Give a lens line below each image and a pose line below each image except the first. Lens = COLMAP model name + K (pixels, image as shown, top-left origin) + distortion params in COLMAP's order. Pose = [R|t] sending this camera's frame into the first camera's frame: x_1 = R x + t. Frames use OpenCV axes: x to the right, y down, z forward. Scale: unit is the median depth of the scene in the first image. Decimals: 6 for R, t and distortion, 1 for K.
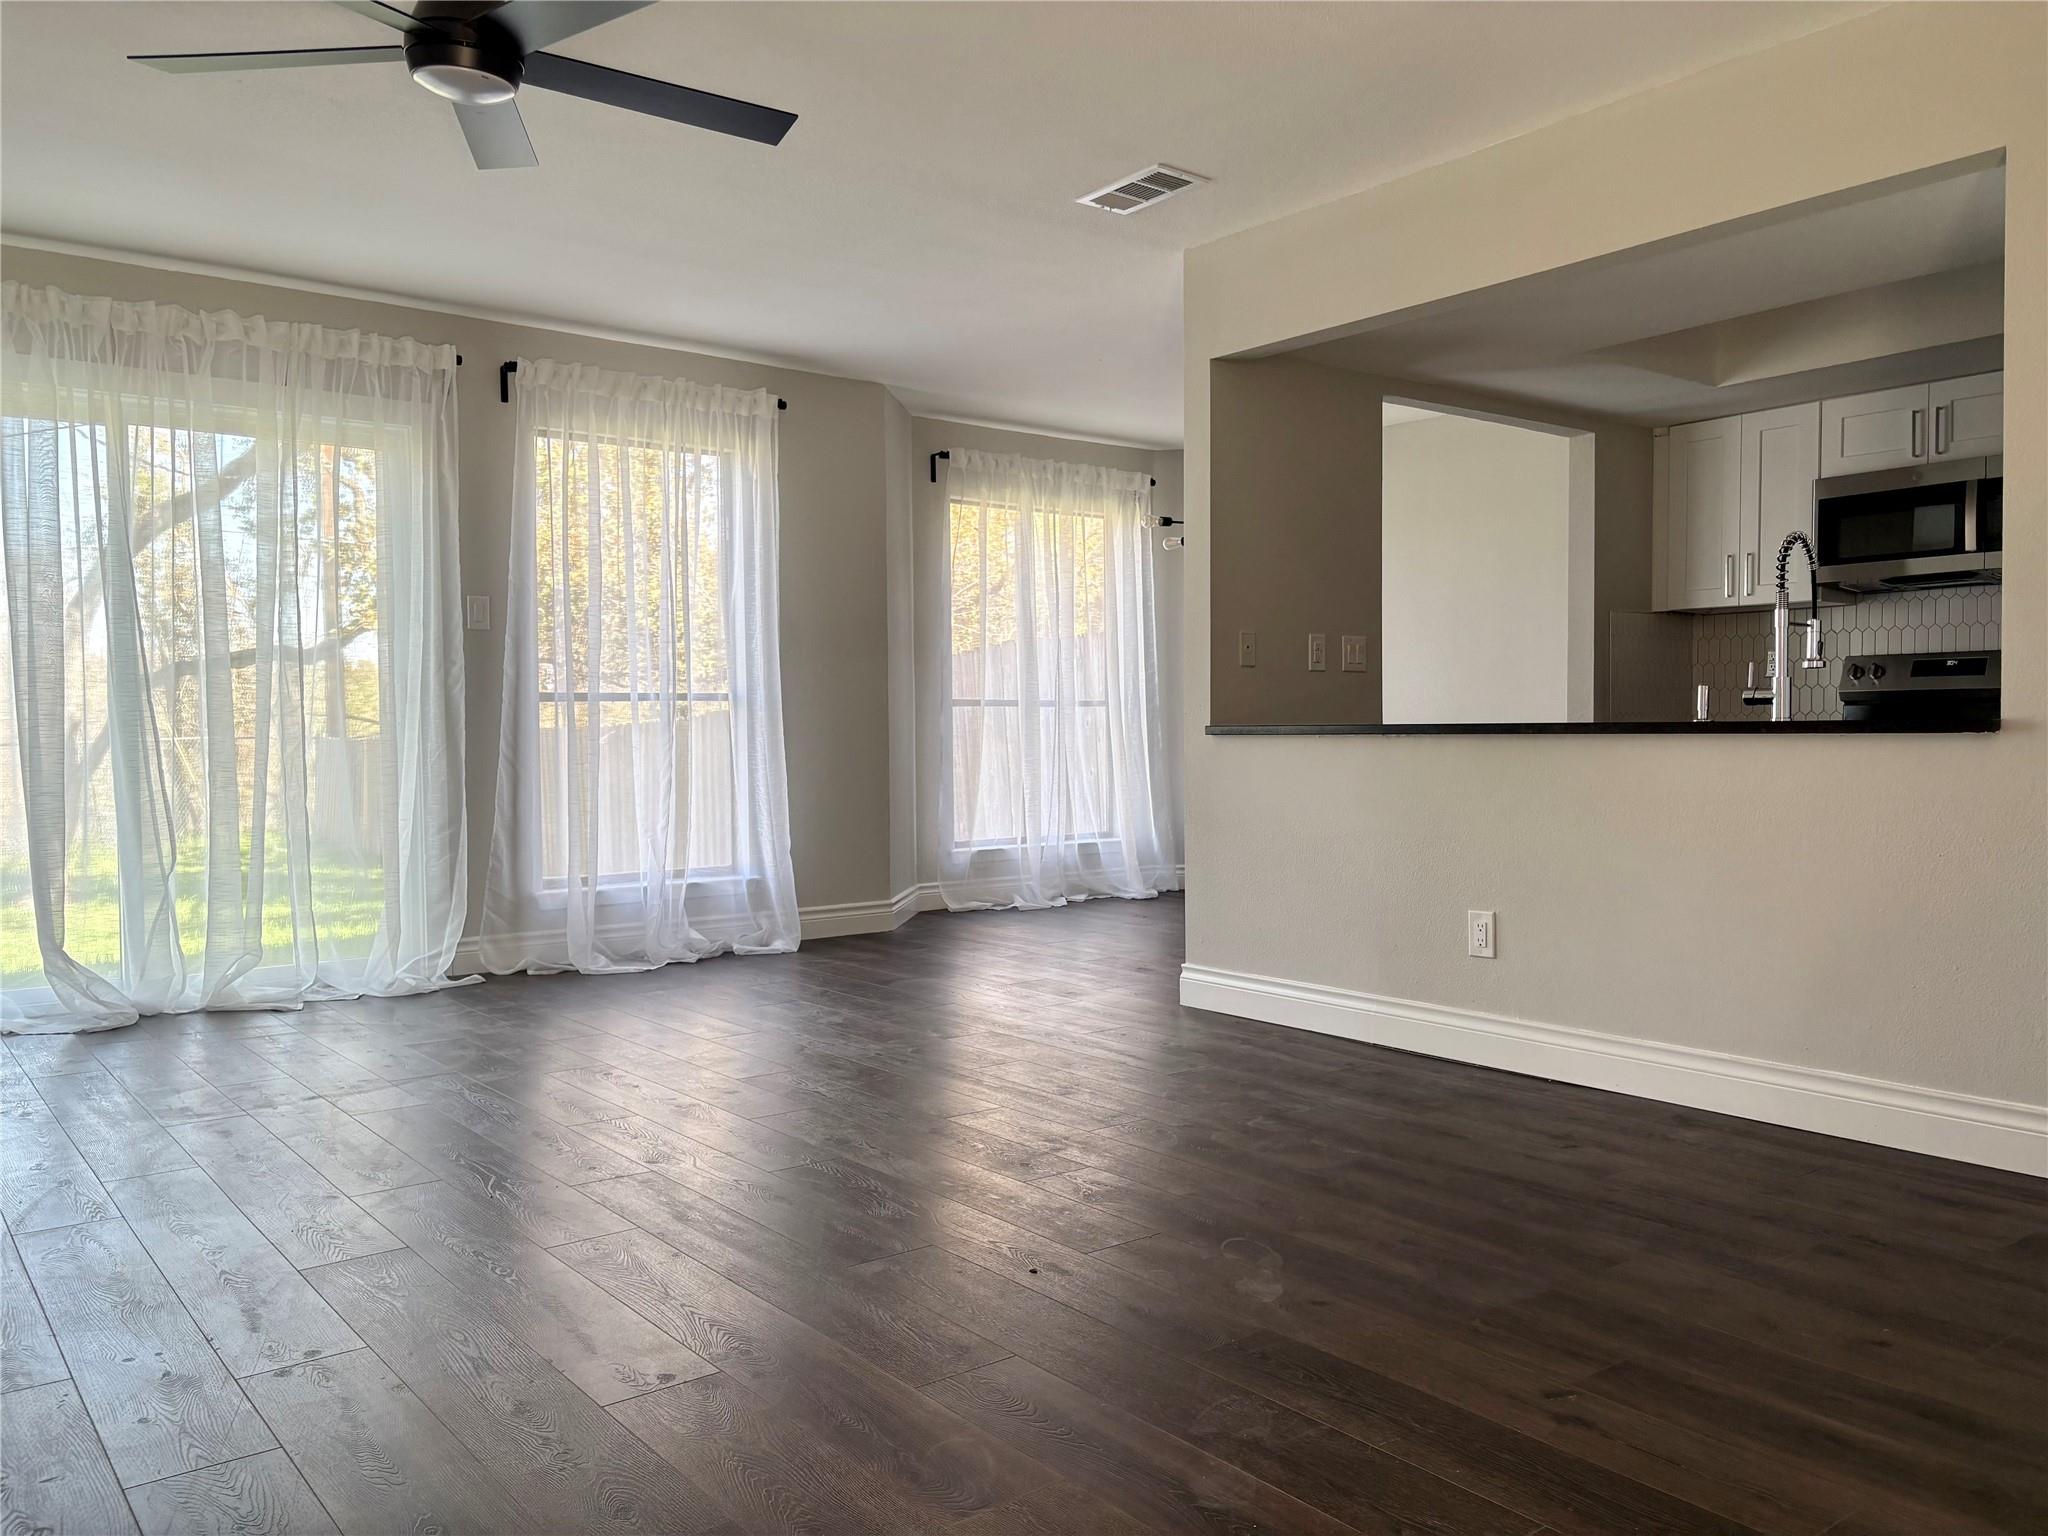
lens RADIAL K [[1598.0, 0, 1024.0], [0, 1598.0, 768.0], [0, 0, 1]] dist [0.000484, 0.000325]
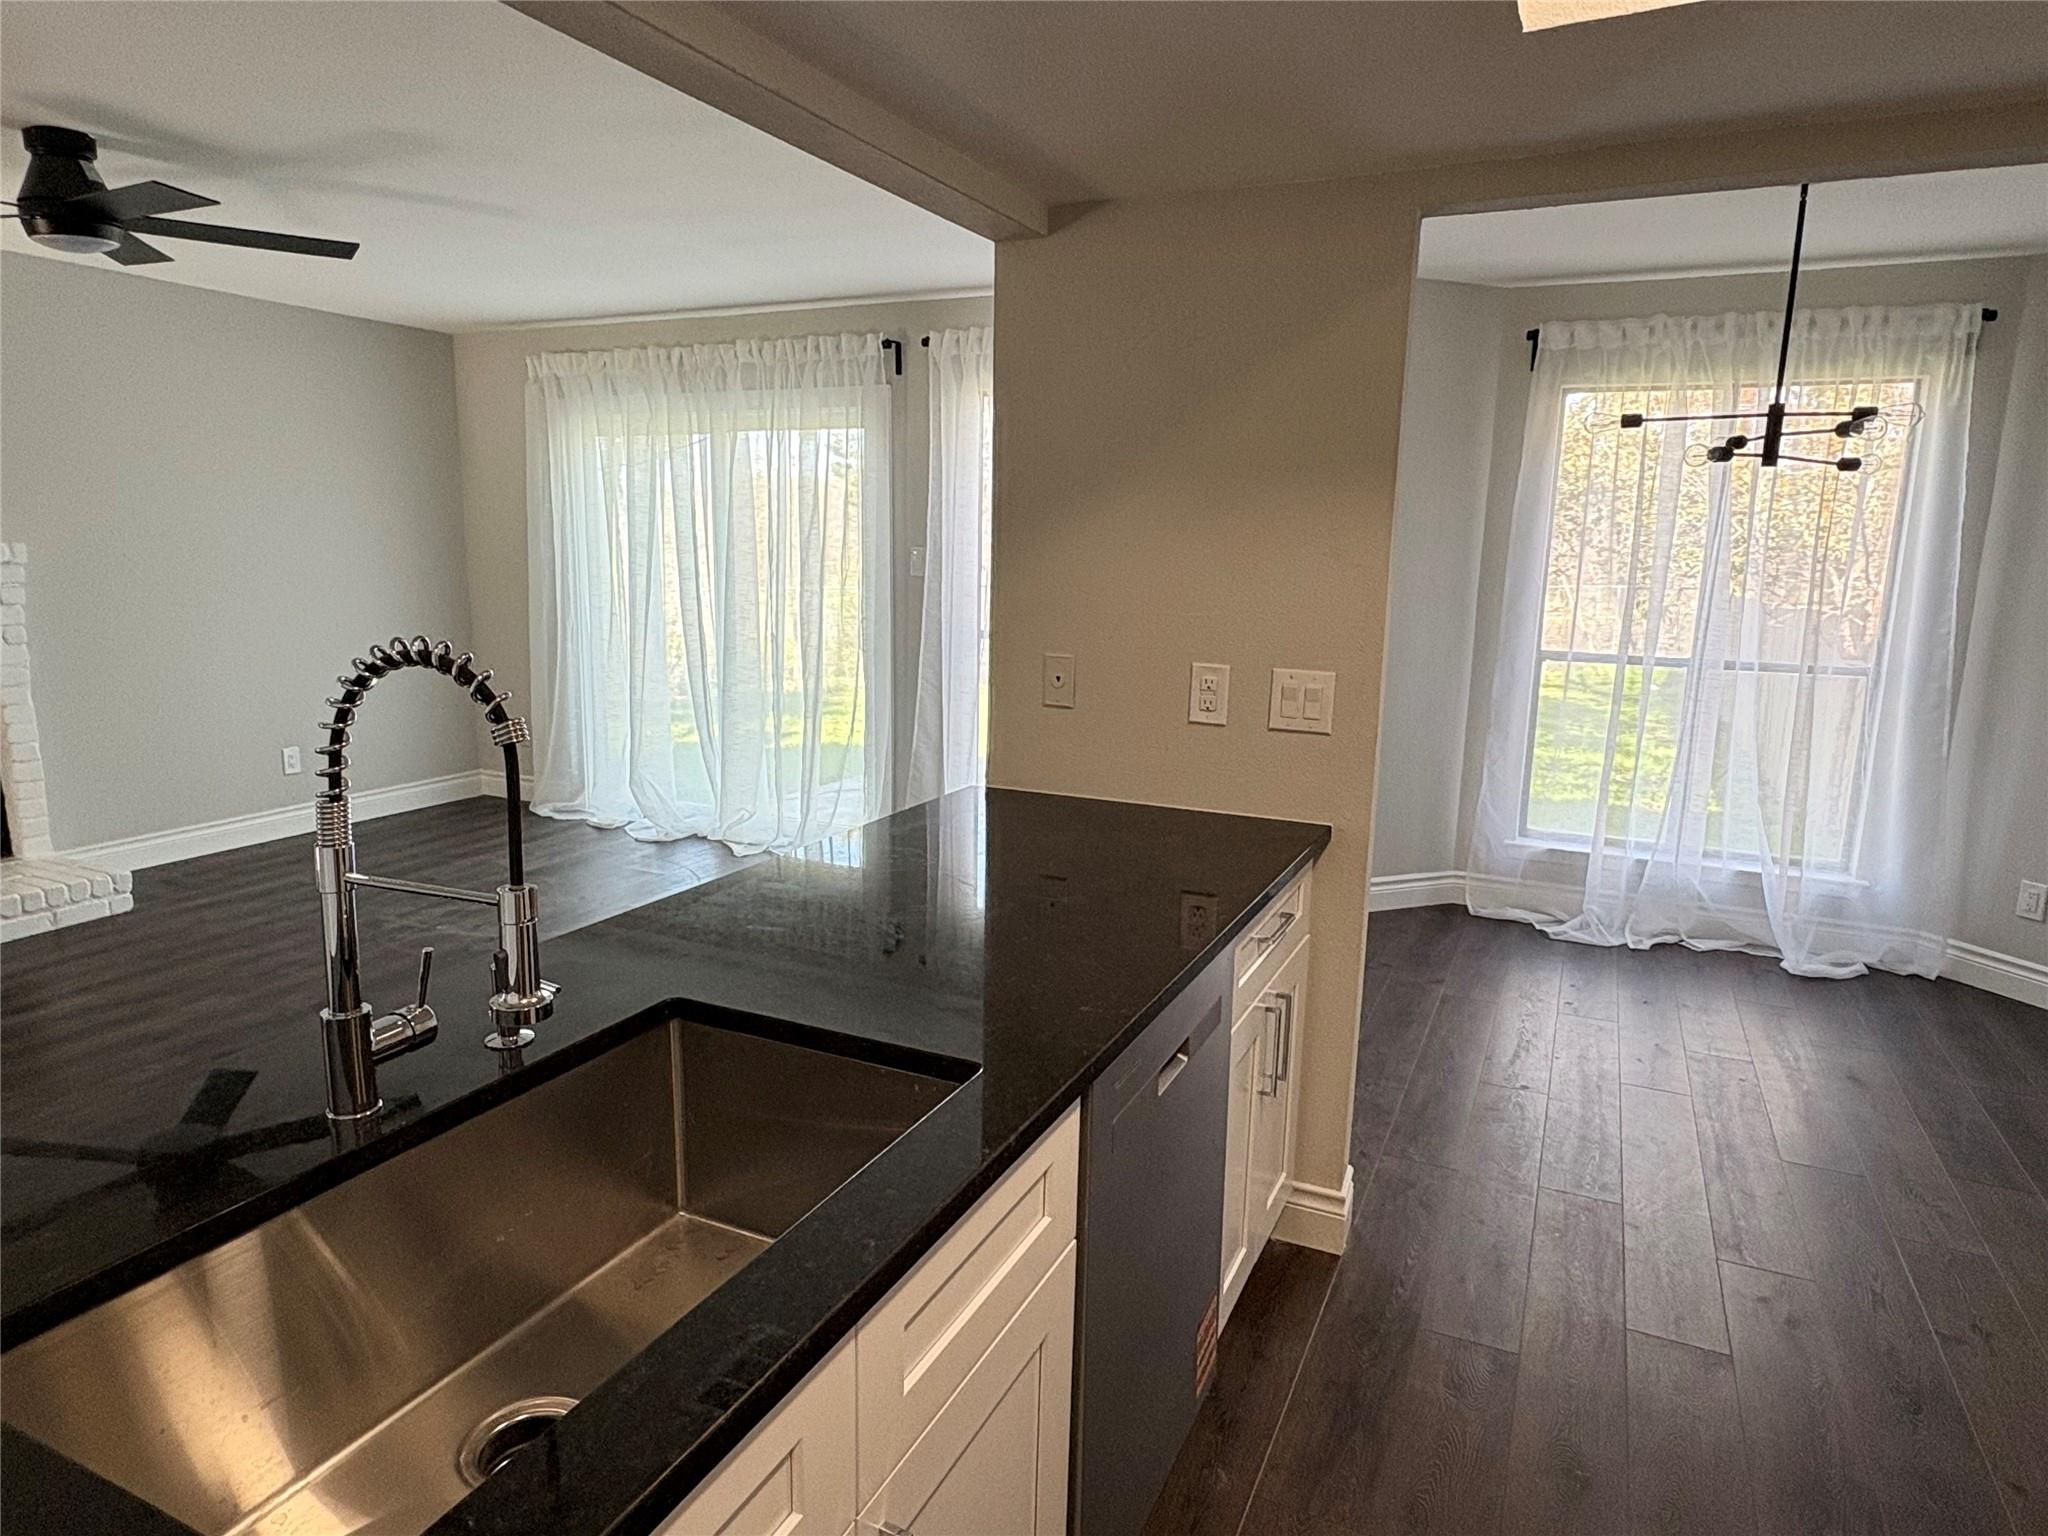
lens RADIAL K [[1224.5, 0, 1024.0], [0, 1224.5, 768.0], [0, 0, 1]] dist [-0.001971, -0.001239]
pose [[0.431003, 0.109111, -0.895730, 0.375222], [-0.078012, 0.993451, 0.083477, -0.016955], [0.898972, 0.033899, 0.436692, 0.487613]]
